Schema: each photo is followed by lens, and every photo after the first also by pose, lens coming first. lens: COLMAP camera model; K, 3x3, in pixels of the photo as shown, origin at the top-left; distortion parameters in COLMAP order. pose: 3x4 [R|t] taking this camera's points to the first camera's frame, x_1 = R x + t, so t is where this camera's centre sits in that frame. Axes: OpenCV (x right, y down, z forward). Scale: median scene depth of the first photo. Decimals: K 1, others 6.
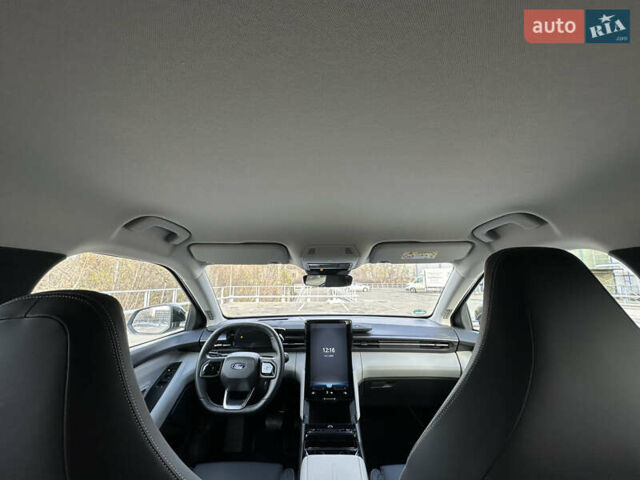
lens RADIAL K [[255.2, 0, 320.0], [0, 255.2, 242.6], [0, 0, 1]] dist [-0.002103, -0.000093]
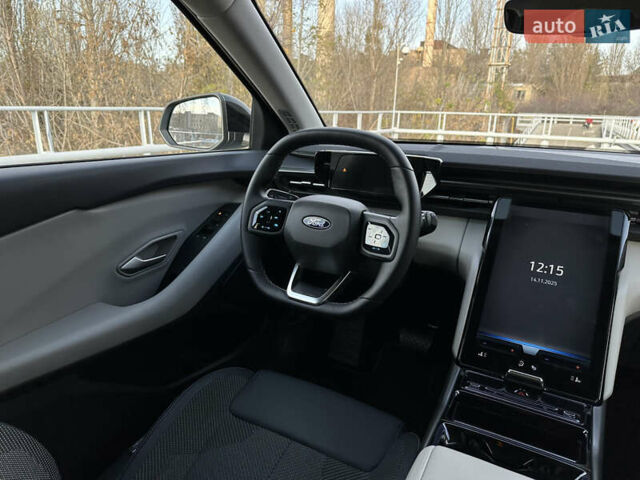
lens RADIAL K [[450.5, 0, 316.2], [0, 450.5, 236.3], [0, 0, 1]] dist [0.058620, -0.075067]
pose [[0.874372, 0.161464, -0.457605, 0.037243], [0.044423, 0.912424, 0.406827, 0.149433], [0.483218, -0.376047, 0.790626, 0.292460]]
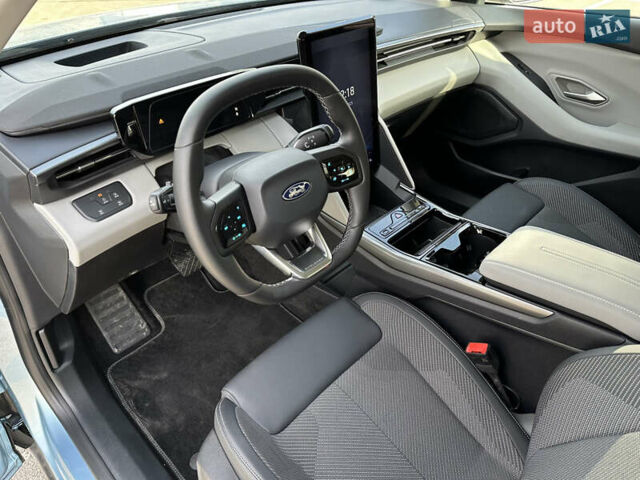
lens RADIAL K [[453.0, 0, 319.8], [0, 453.0, 241.1], [0, 0, 1]] dist [0.004495, -0.002131]
pose [[0.687111, -0.438665, 0.579182, -0.578390], [-0.098480, 0.733577, 0.672433, 0.069334], [-0.719848, -0.519074, 0.460849, 0.504645]]
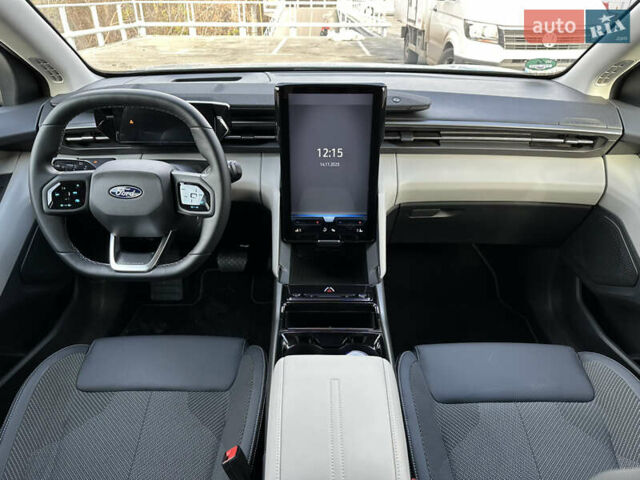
lens RADIAL K [[450.5, 0, 319.0], [0, 450.5, 239.8], [0, 0, 1]] dist [0.058620, -0.075067]
pose [[0.999908, 0.003700, 0.013051, 0.004787], [-0.010830, 0.797057, 0.603806, 0.057127], [-0.008168, -0.603892, 0.797024, 0.254929]]
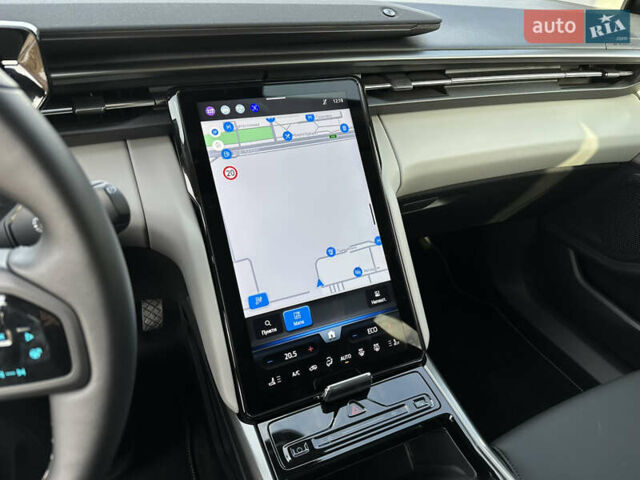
lens RADIAL K [[450.5, 0, 320.3], [0, 450.5, 240.7], [0, 0, 1]] dist [0.058620, -0.075067]
pose [[0.903492, -0.192935, 0.382725, -0.111239], [-0.112441, 0.754984, 0.646031, 0.239698], [-0.413593, -0.626718, 0.660428, 0.661416]]
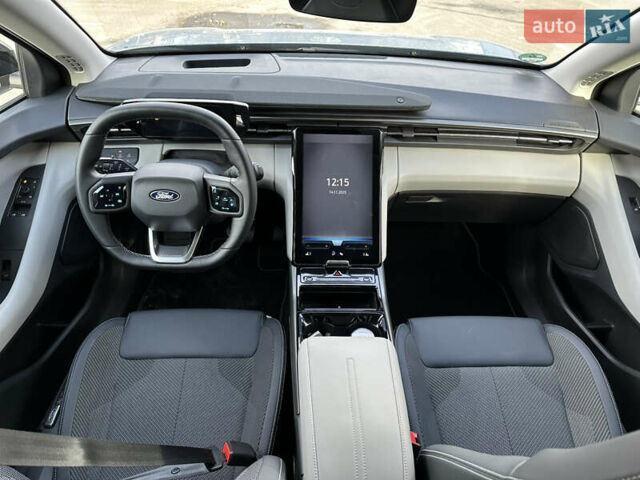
lens RADIAL K [[450.5, 0, 323.1], [0, 450.5, 244.4], [0, 0, 1]] dist [0.058620, -0.075067]
pose [[0.998216, 0.007595, 0.059222, -0.048207], [-0.047366, 0.704608, 0.708014, -0.076610], [-0.036350, -0.709556, 0.703711, 0.232594]]
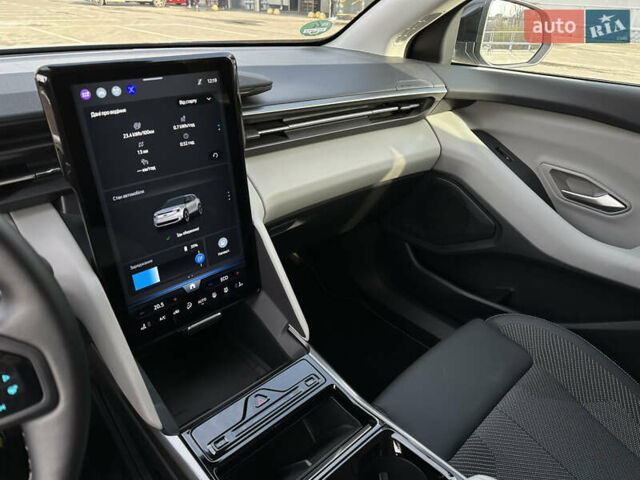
lens RADIAL K [[450.5, 0, 317.5], [0, 450.5, 244.9], [0, 0, 1]] dist [0.058620, -0.075067]
pose [[0.719416, -0.316040, 0.618514, -0.165126], [-0.140349, 0.805975, 0.575071, 0.180928], [-0.680252, -0.500523, 0.535475, 0.599327]]
